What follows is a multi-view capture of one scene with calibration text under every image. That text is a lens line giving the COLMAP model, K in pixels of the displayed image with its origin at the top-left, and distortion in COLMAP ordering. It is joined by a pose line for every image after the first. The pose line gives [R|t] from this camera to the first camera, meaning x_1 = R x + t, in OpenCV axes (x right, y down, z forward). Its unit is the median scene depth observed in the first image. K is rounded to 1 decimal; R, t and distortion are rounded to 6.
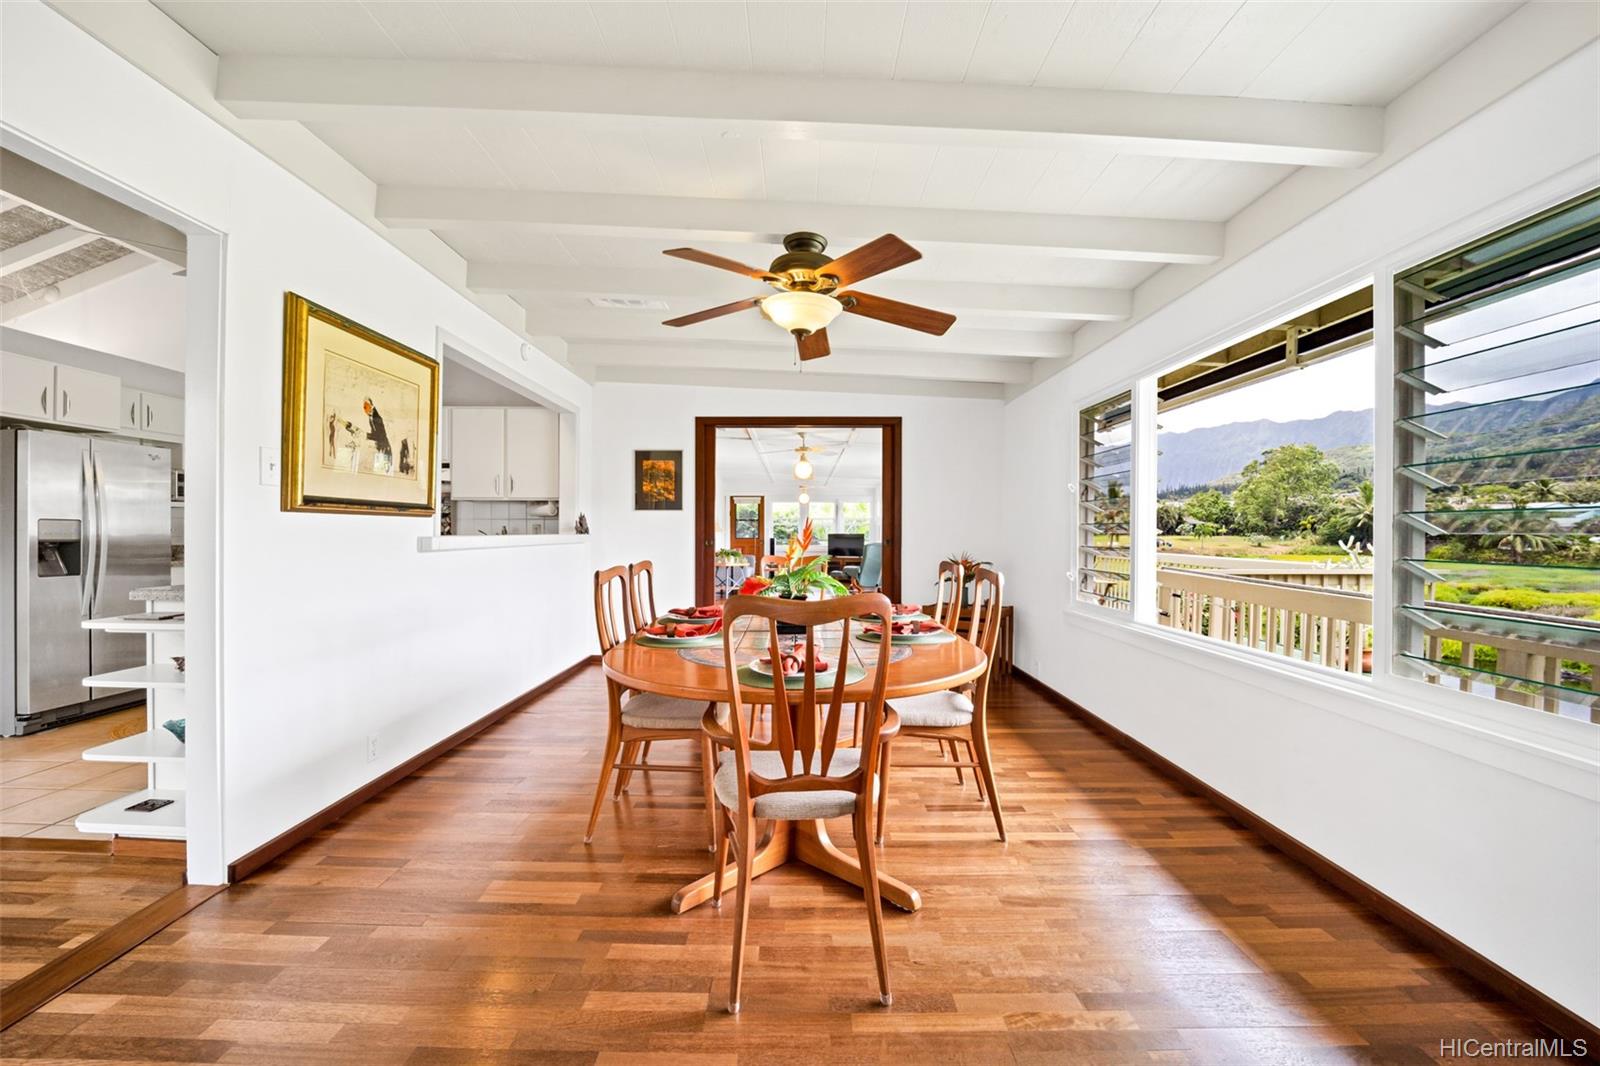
lens RADIAL K [[680.9, 0, 761.6], [0, 680.9, 535.3], [0, 0, 1]] dist [-0.028564, 0.001596]
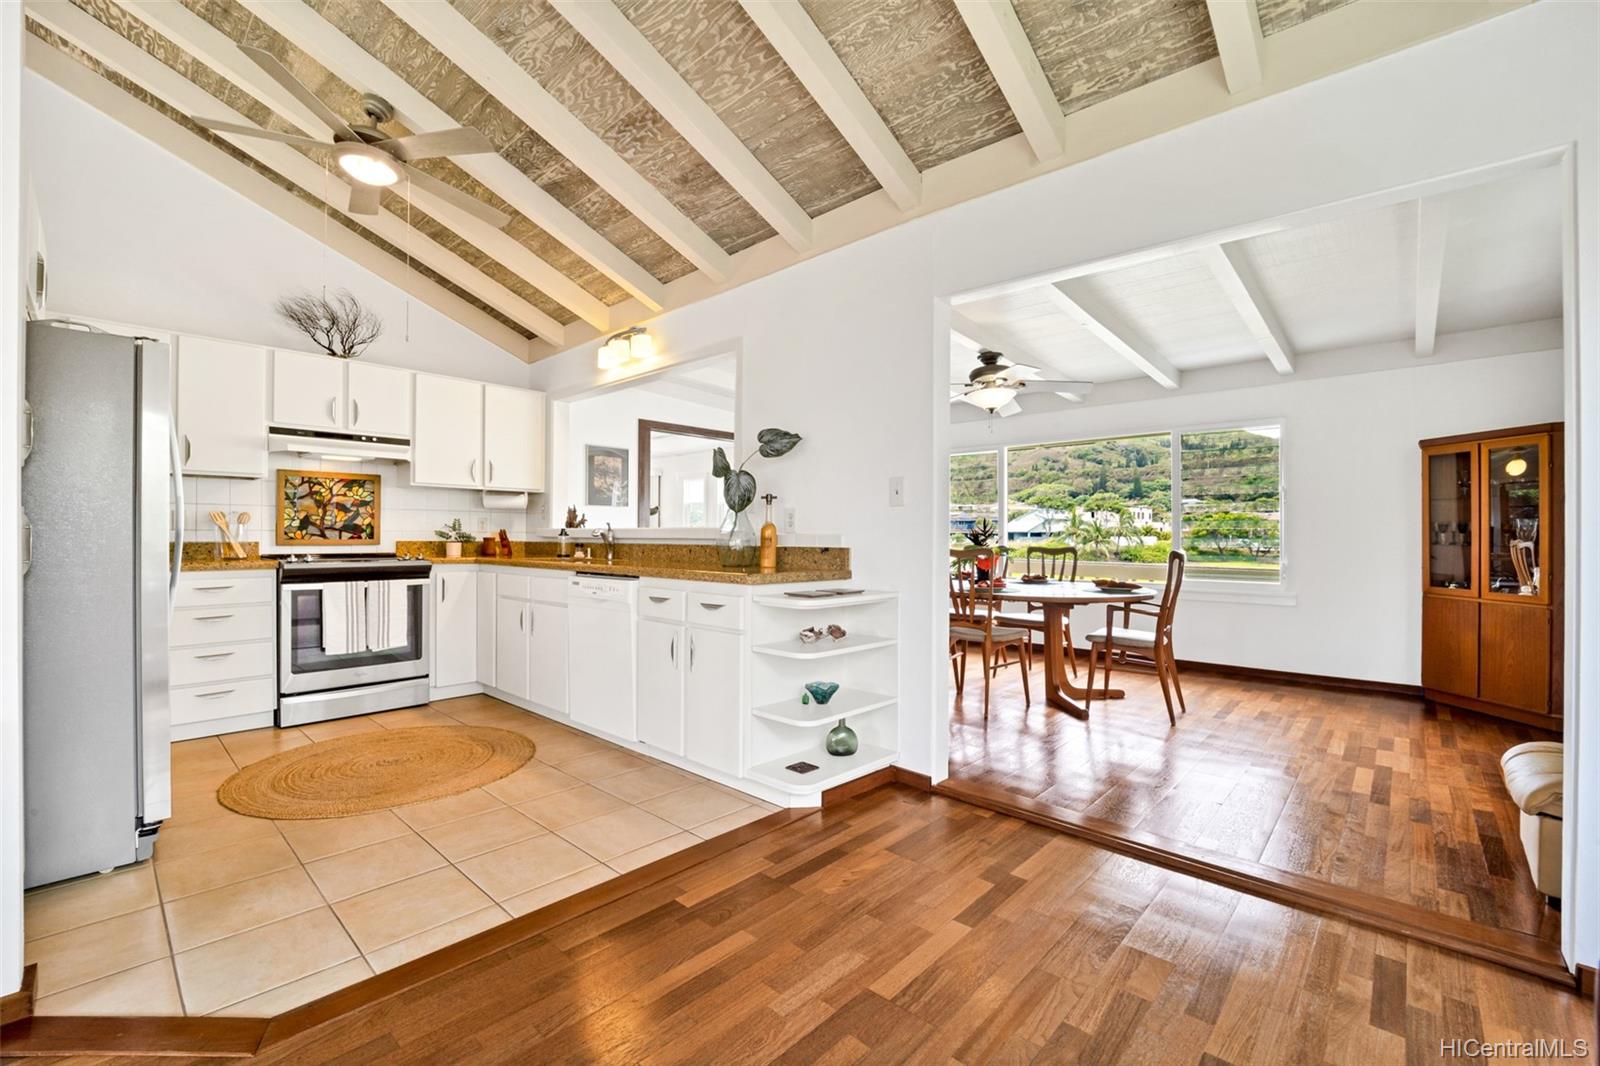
lens RADIAL K [[680.9, 0, 793.6], [0, 680.9, 537.1], [0, 0, 1]] dist [-0.028564, 0.001596]
pose [[0.664589, -0.000341, 0.747209, -0.754851], [0.004558, 0.999983, -0.003598, 0.015678], [-0.747196, 0.005797, 0.664579, 0.117682]]
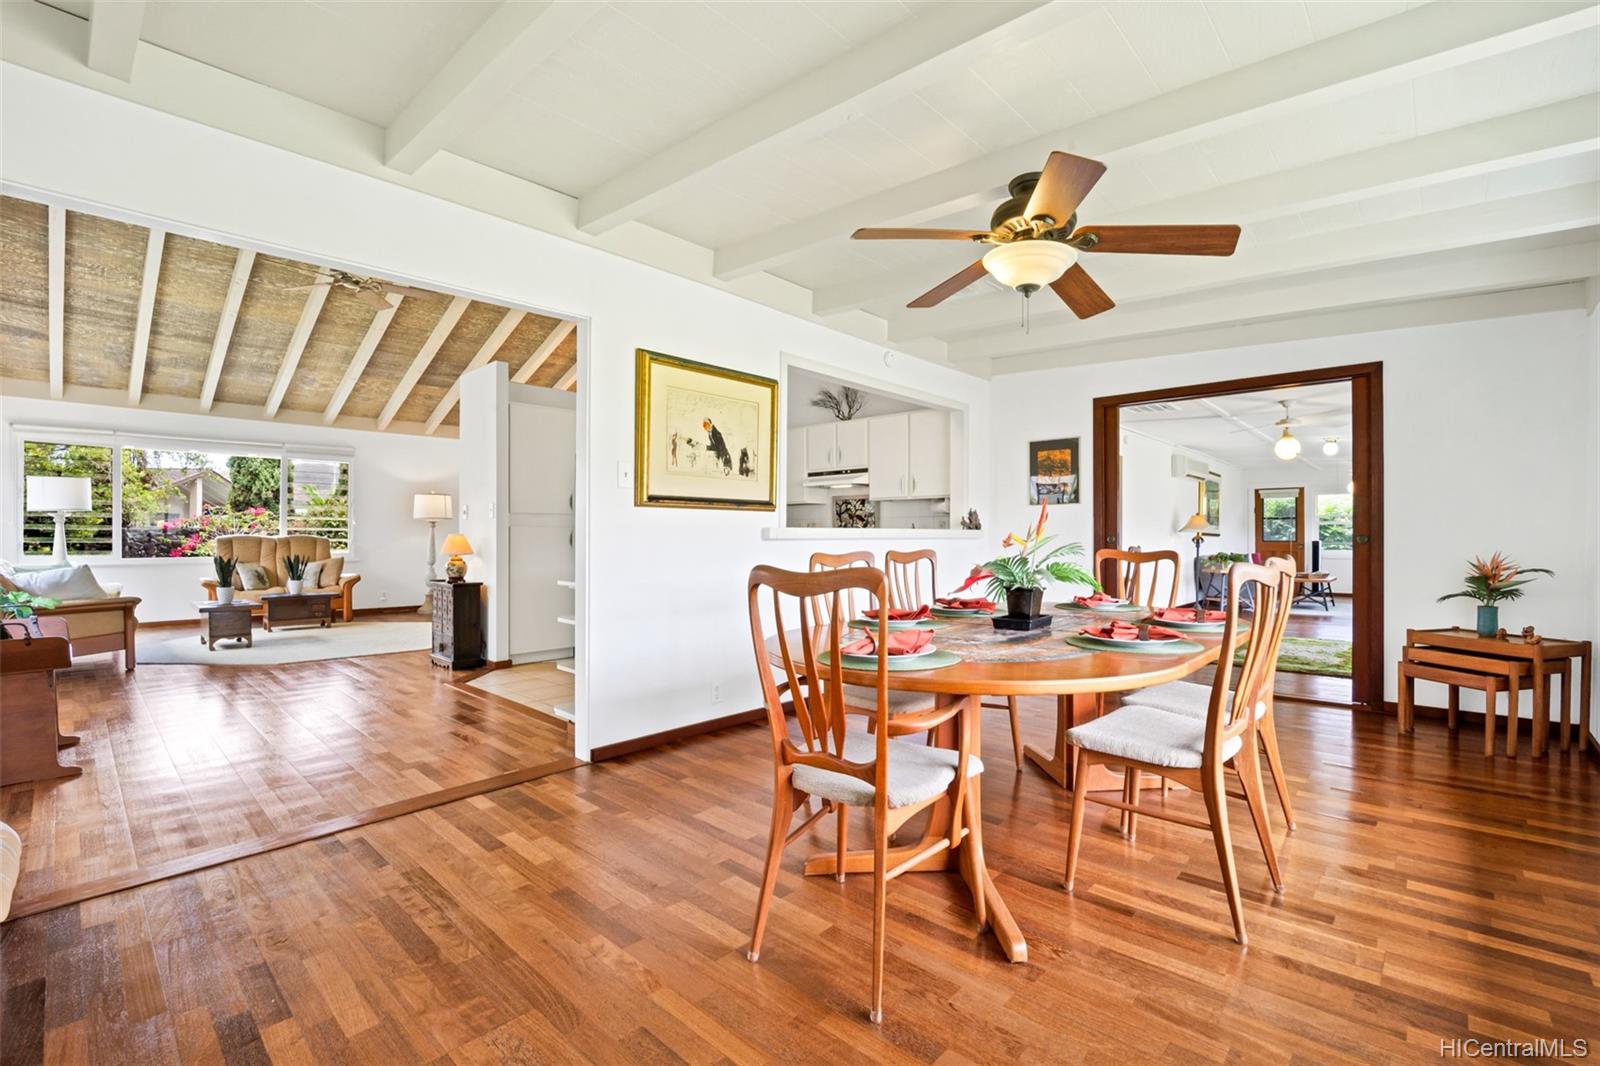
lens RADIAL K [[680.9, 0, 797.1], [0, 680.9, 537.0], [0, 0, 1]] dist [-0.028564, 0.001596]
pose [[0.748261, -0.000802, -0.663404, 0.208659], [-0.003007, 0.999985, -0.004601, 0.014534], [0.663398, 0.005438, 0.748247, 0.074828]]
